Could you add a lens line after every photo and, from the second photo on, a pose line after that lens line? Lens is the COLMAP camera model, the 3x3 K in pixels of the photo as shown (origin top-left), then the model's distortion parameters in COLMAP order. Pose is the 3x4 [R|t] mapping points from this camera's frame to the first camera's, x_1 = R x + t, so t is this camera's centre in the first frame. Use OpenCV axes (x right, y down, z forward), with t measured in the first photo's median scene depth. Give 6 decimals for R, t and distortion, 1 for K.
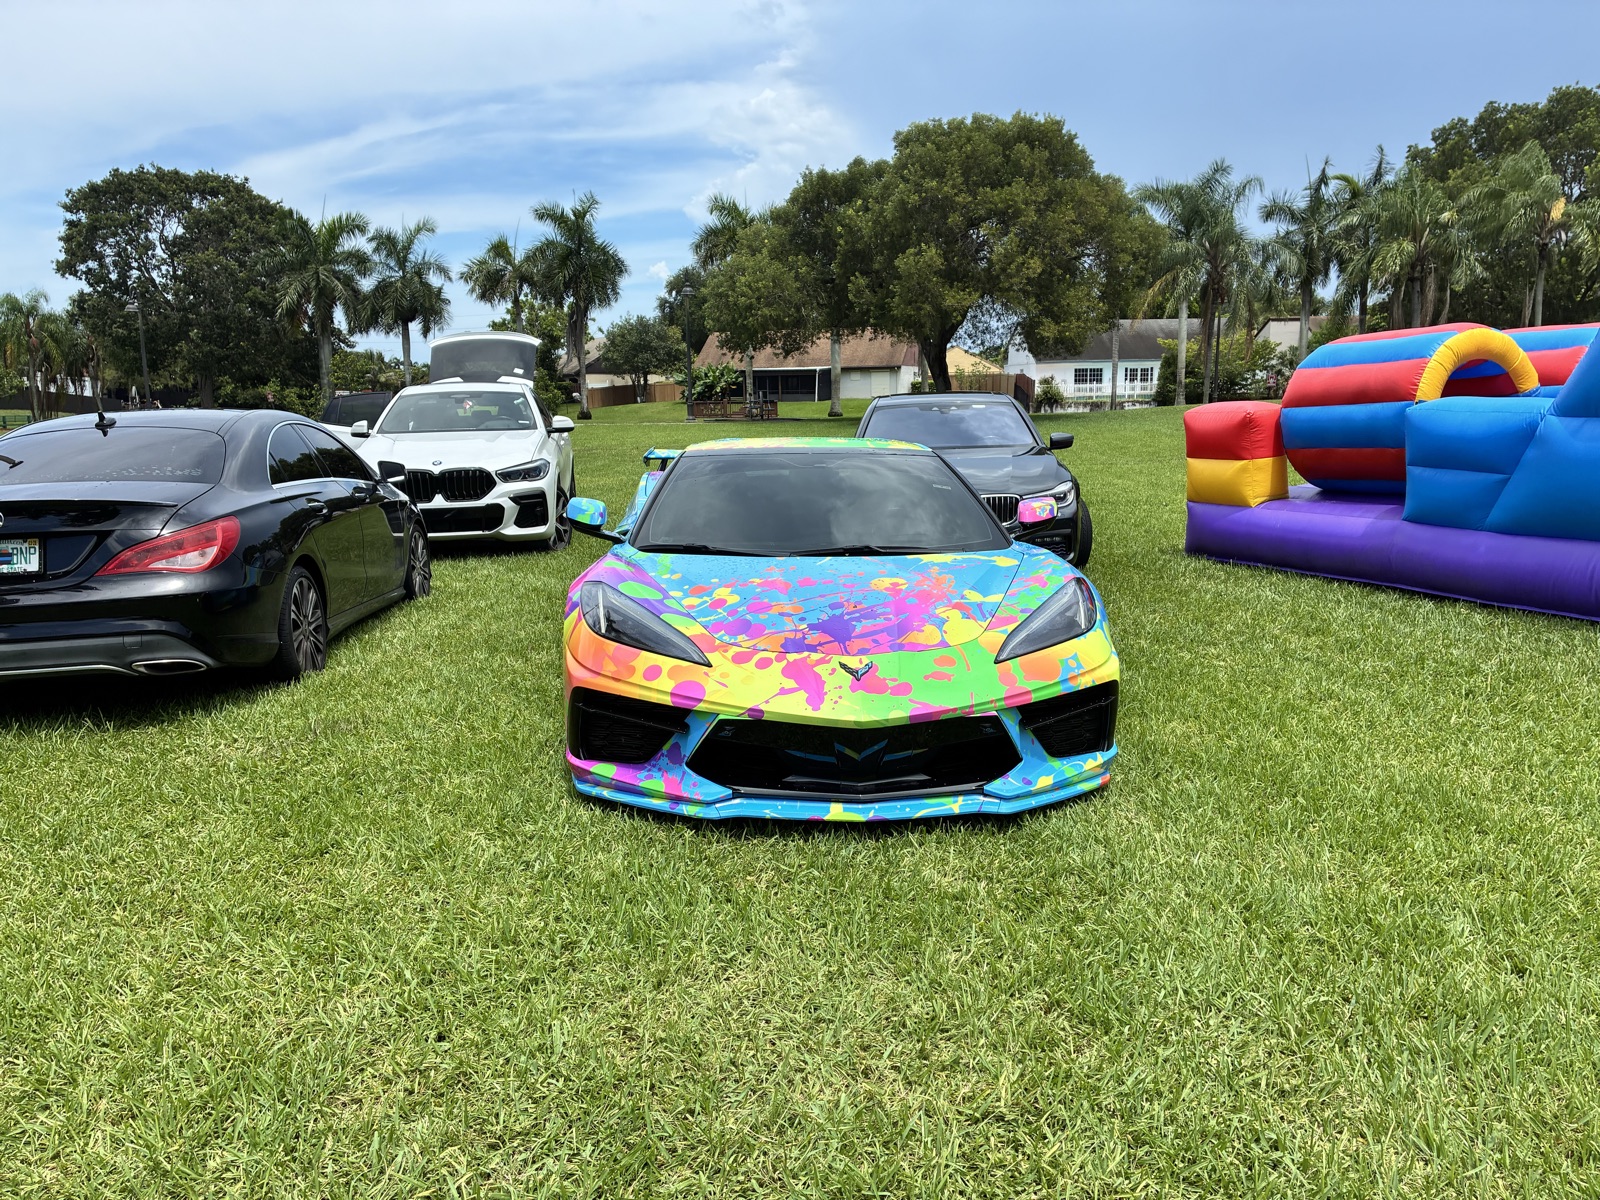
lens RADIAL K [[1216.4, 0, 808.8], [0, 1216.4, 577.8], [0, 0, 1]] dist [0.137294, -0.143913]
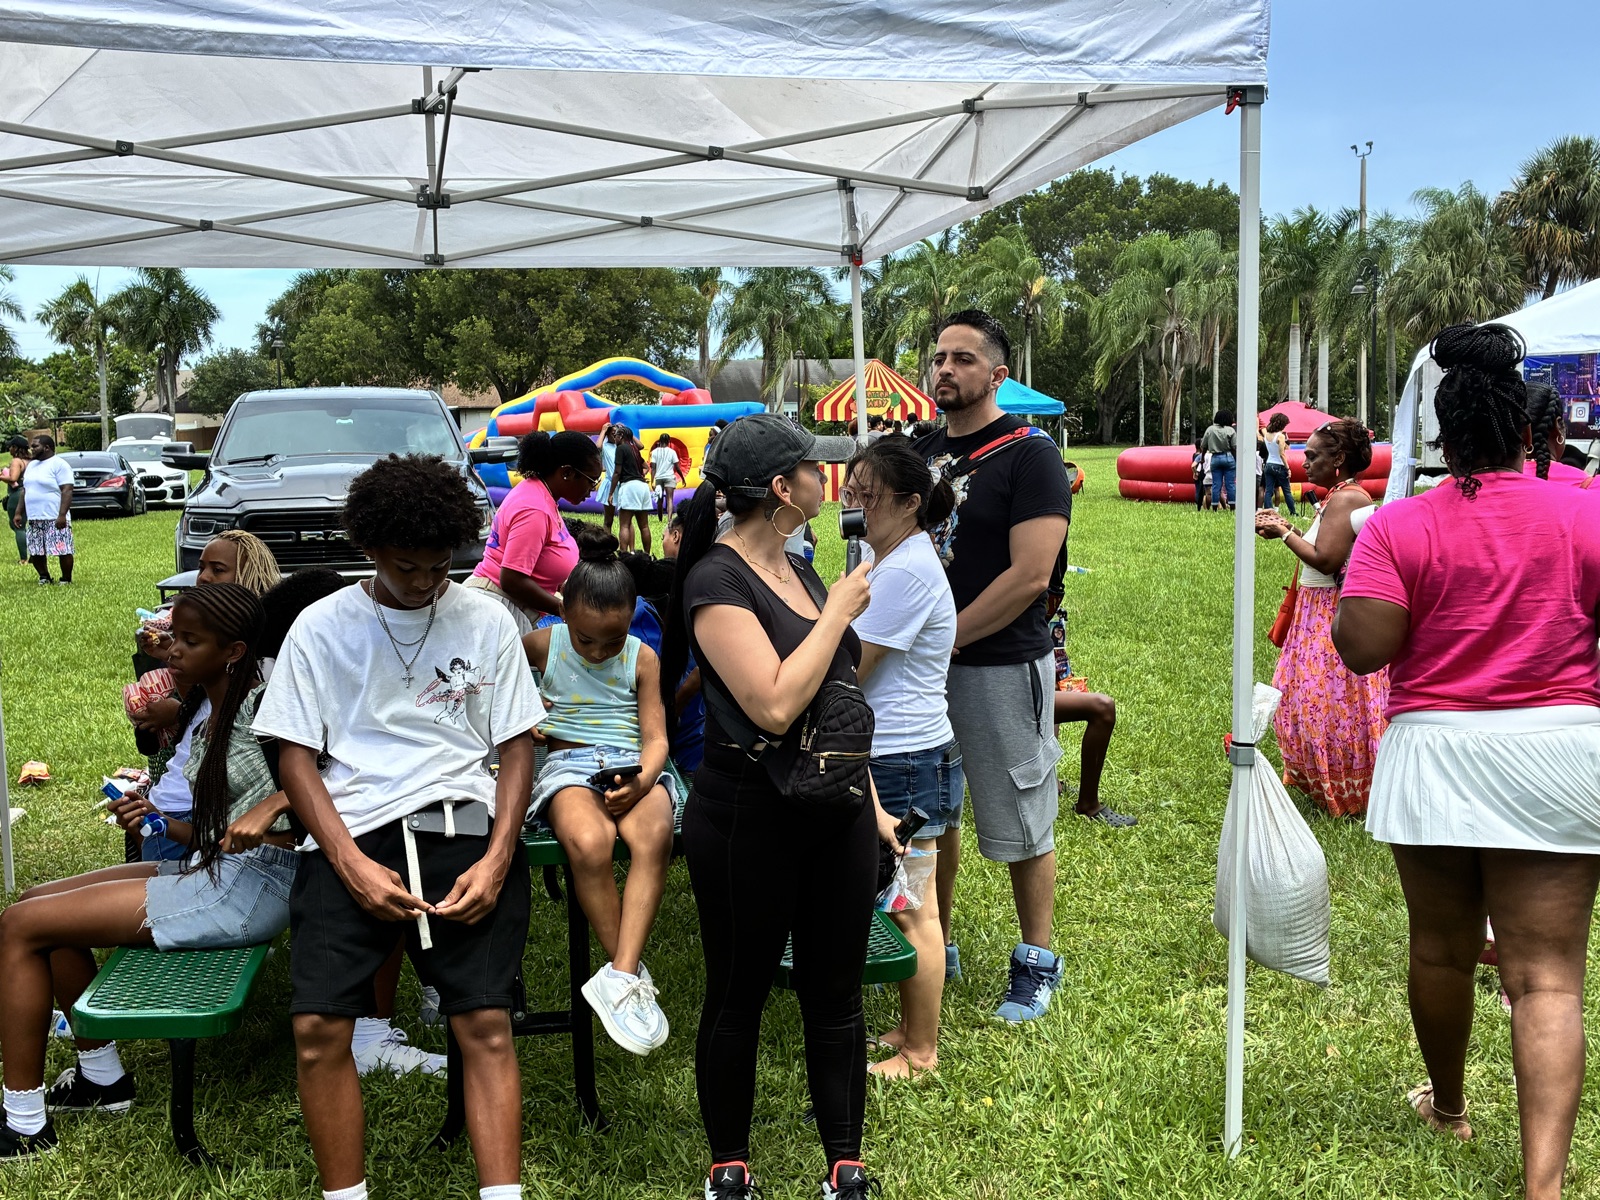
lens RADIAL K [[1746.9, 0, 800.0], [0, 1746.9, 600.0], [0, 0, 1]] dist [0.024499, 0.011593]
pose [[0.985240, -0.019123, 0.170109, 0.073790], [0.028202, 0.998295, -0.051112, 0.068780], [-0.168842, 0.055155, 0.984099, -0.488756]]
